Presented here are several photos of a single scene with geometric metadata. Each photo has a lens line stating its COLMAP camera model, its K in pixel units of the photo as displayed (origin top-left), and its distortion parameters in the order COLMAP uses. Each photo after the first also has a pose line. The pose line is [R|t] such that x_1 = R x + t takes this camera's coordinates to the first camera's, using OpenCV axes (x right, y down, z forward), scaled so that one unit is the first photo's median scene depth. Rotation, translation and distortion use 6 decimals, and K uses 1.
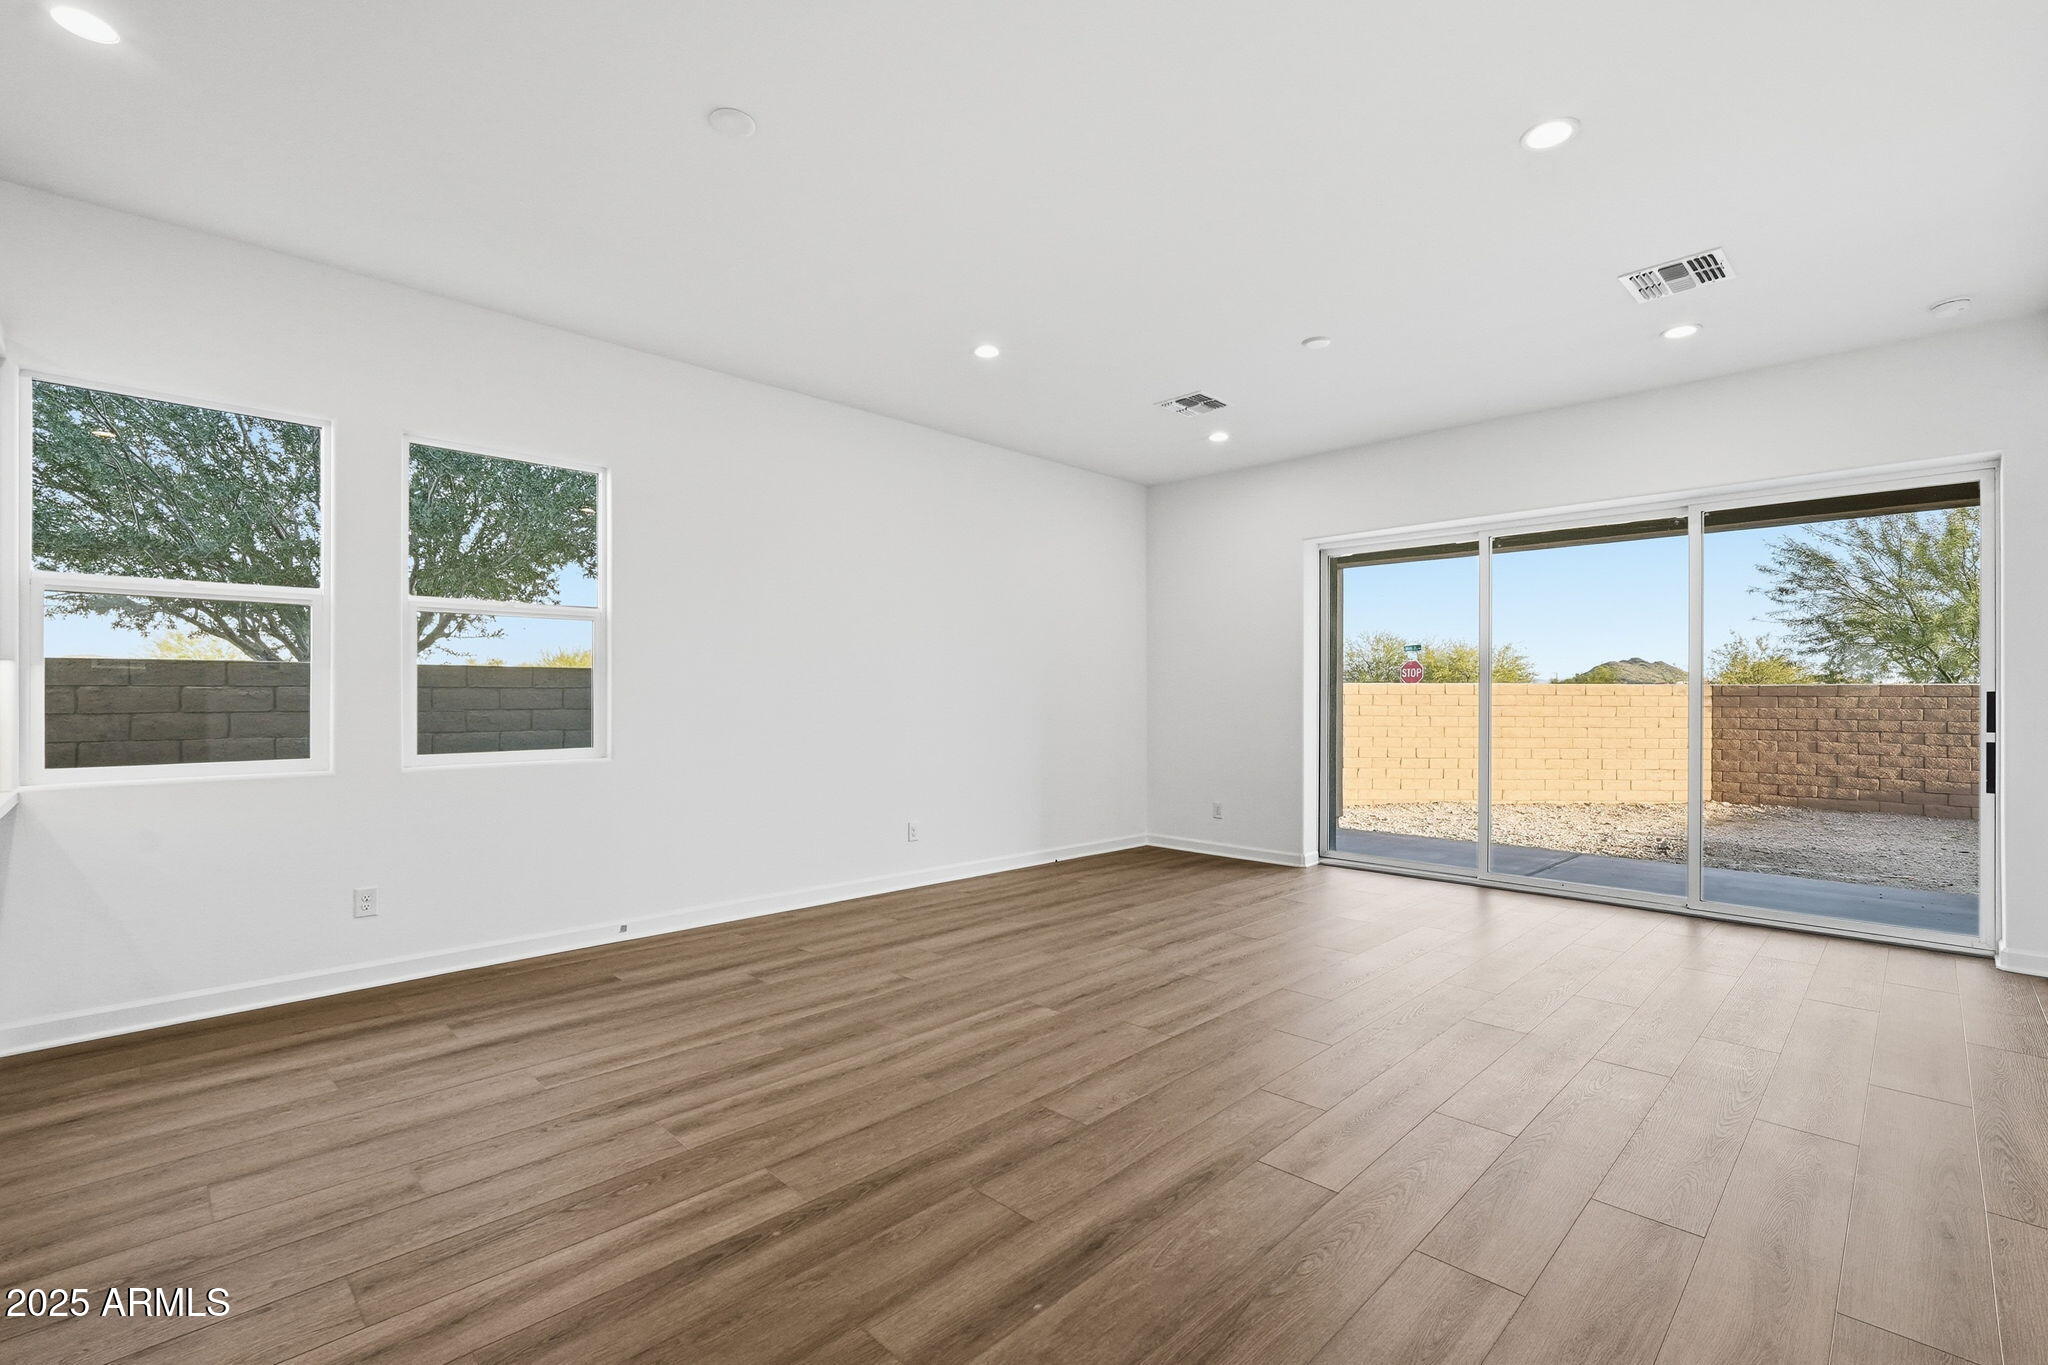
lens RADIAL K [[906.8, 0, 1026.1], [0, 906.8, 692.5], [0, 0, 1]] dist [-0.001453, 0.000399]
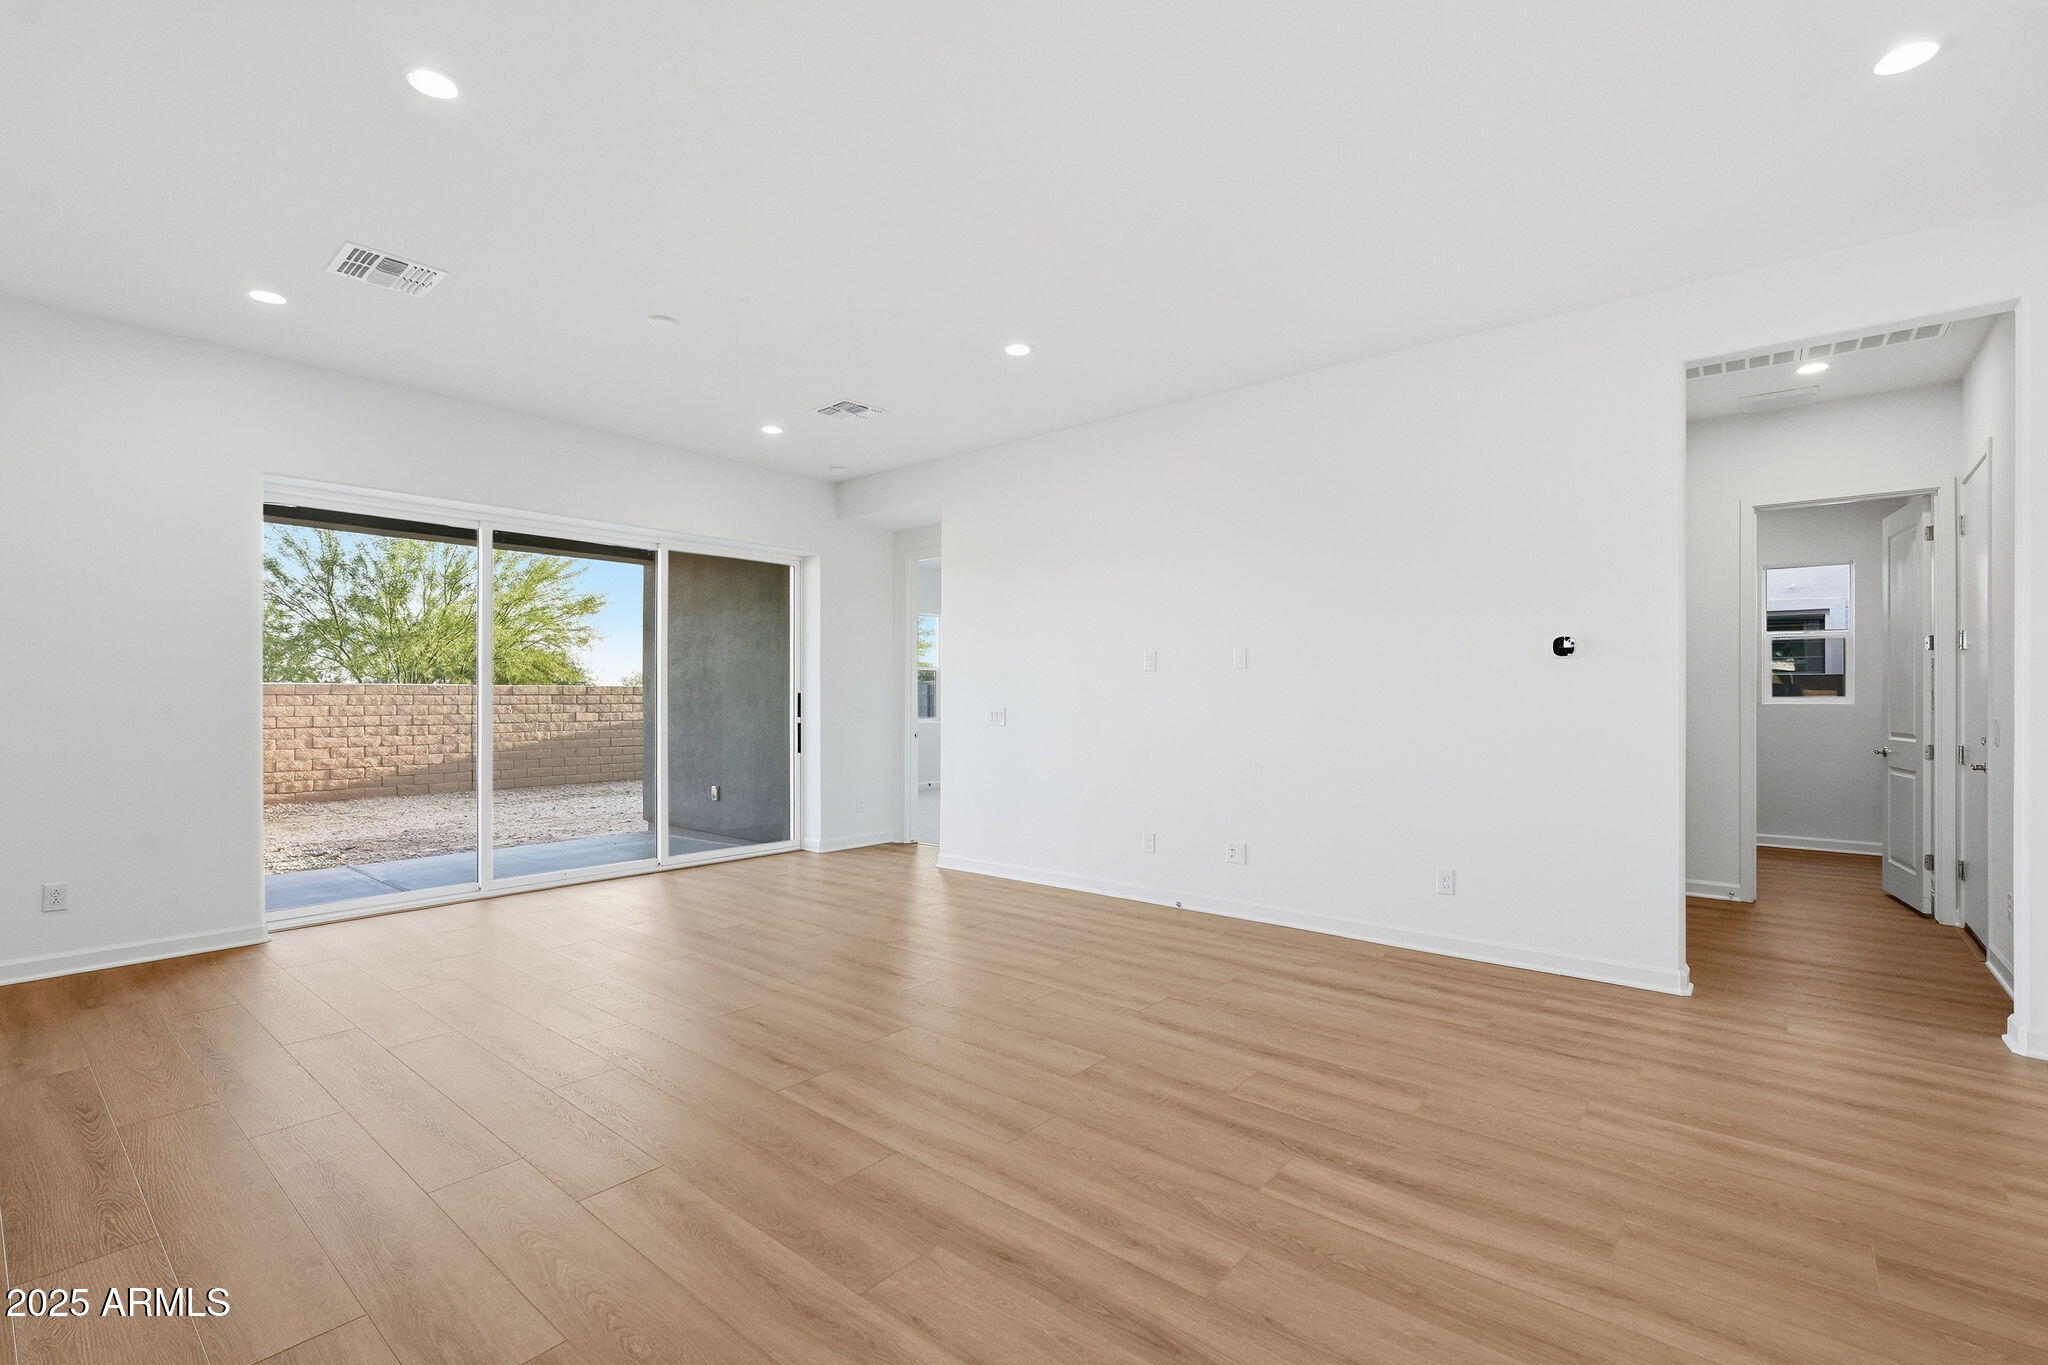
lens RADIAL K [[917.4, 0, 1020.6], [0, 917.4, 691.0], [0, 0, 1]] dist [-0.003886, 0.000444]
pose [[-0.083335, 0.002635, 0.996518, -0.634590], [-0.004339, 0.999986, -0.003007, -0.000899], [-0.996512, -0.004574, -0.083323, 0.683559]]
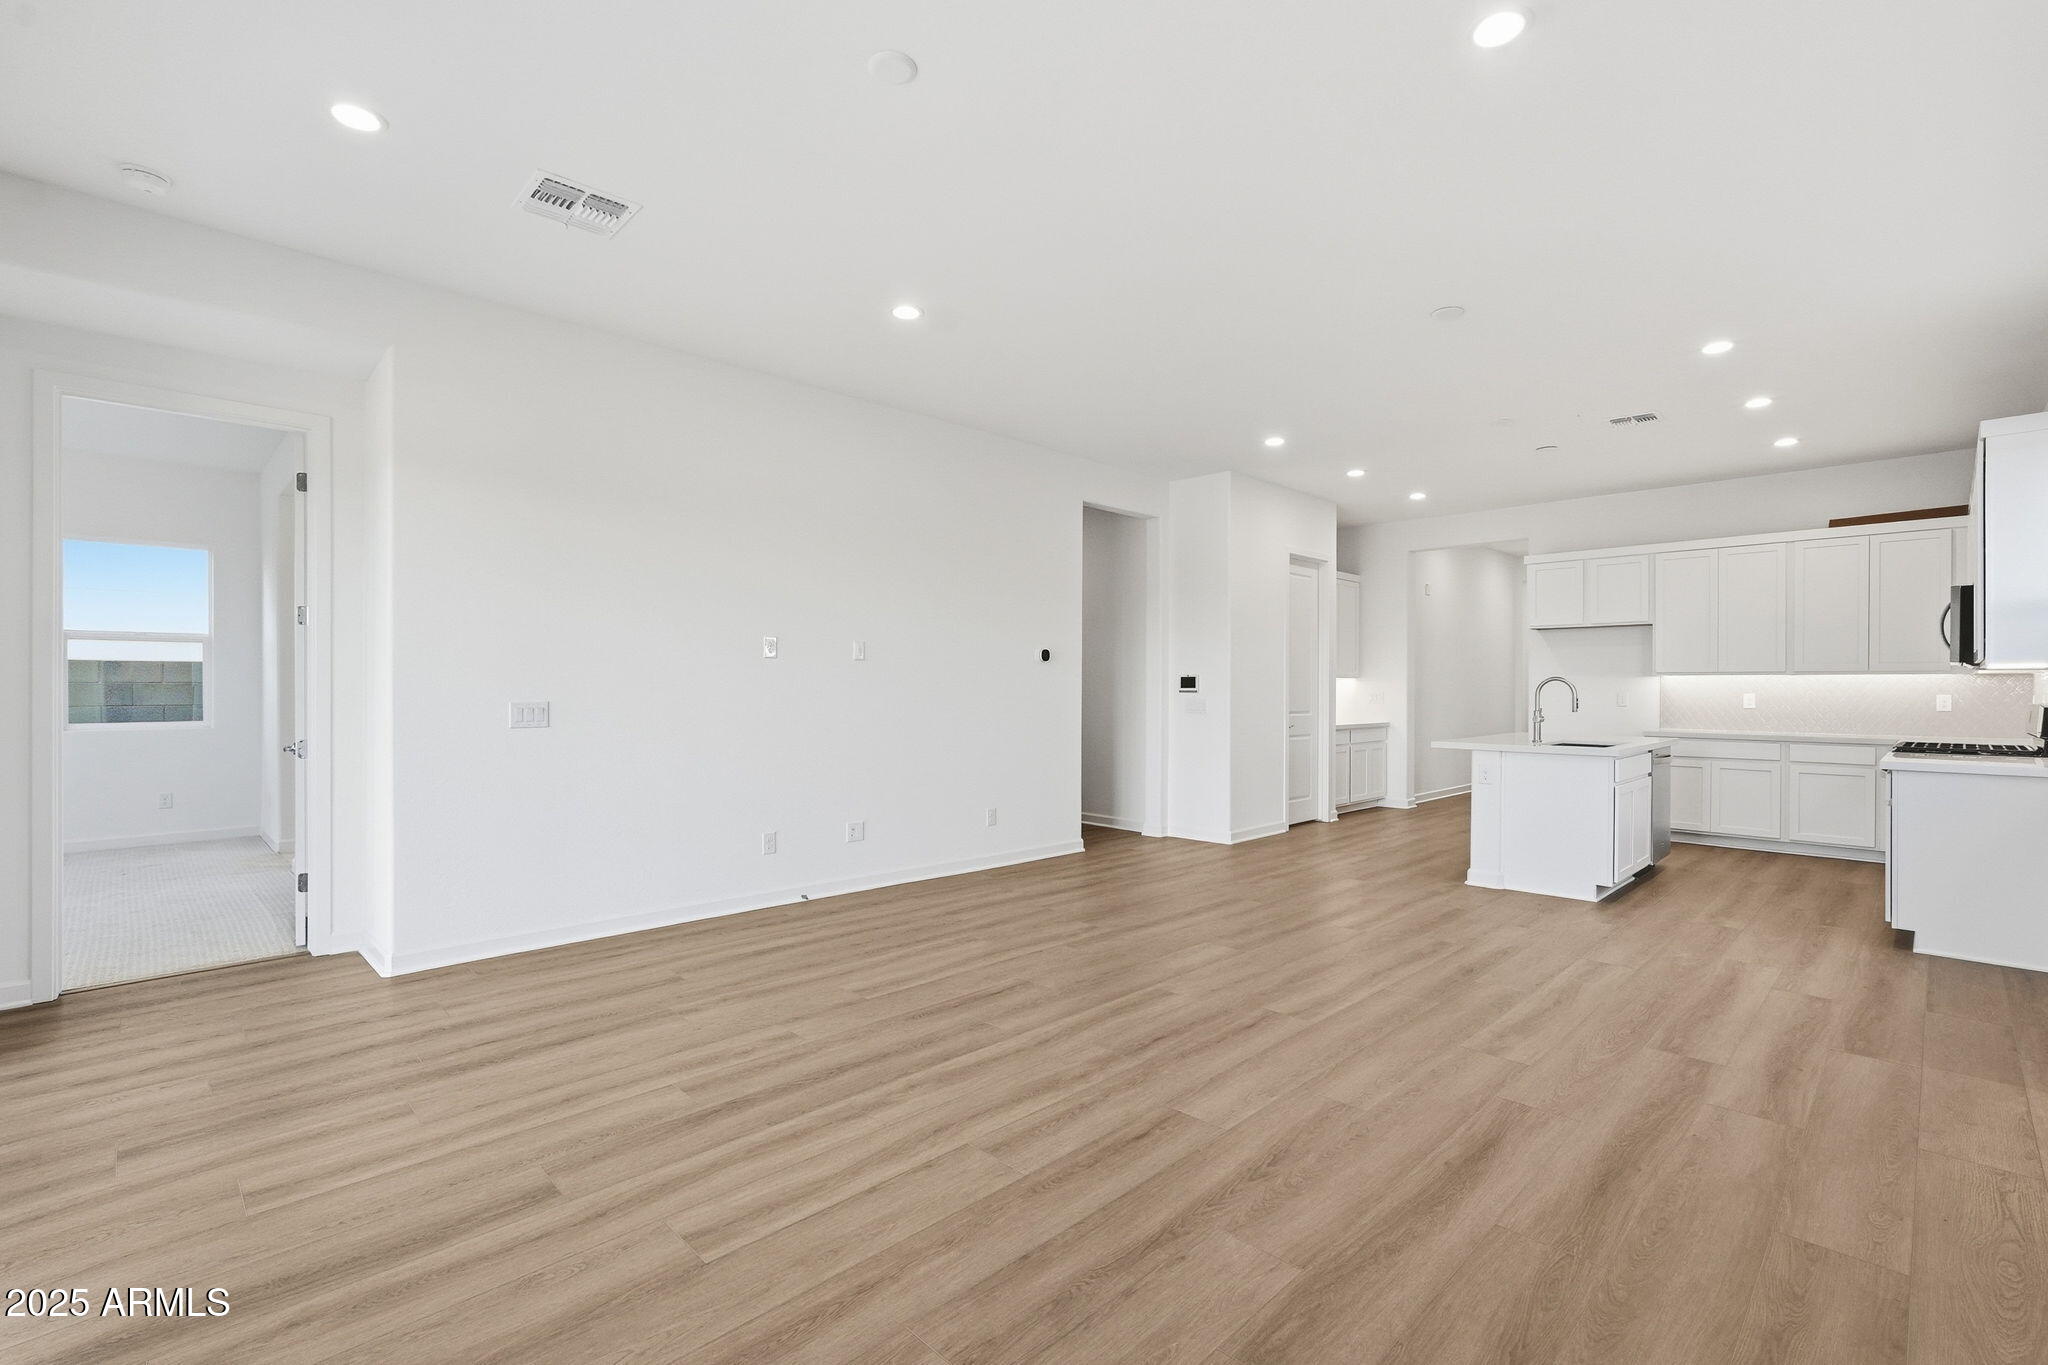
lens RADIAL K [[917.4, 0, 1020.6], [0, 917.4, 691.0], [0, 0, 1]] dist [-0.003886, 0.000444]
pose [[-0.999952, -0.005278, 0.008265, 0.226567], [-0.005277, 0.999986, 0.000078, 0.005176], [-0.008266, 0.000035, -0.999966, 1.528152]]
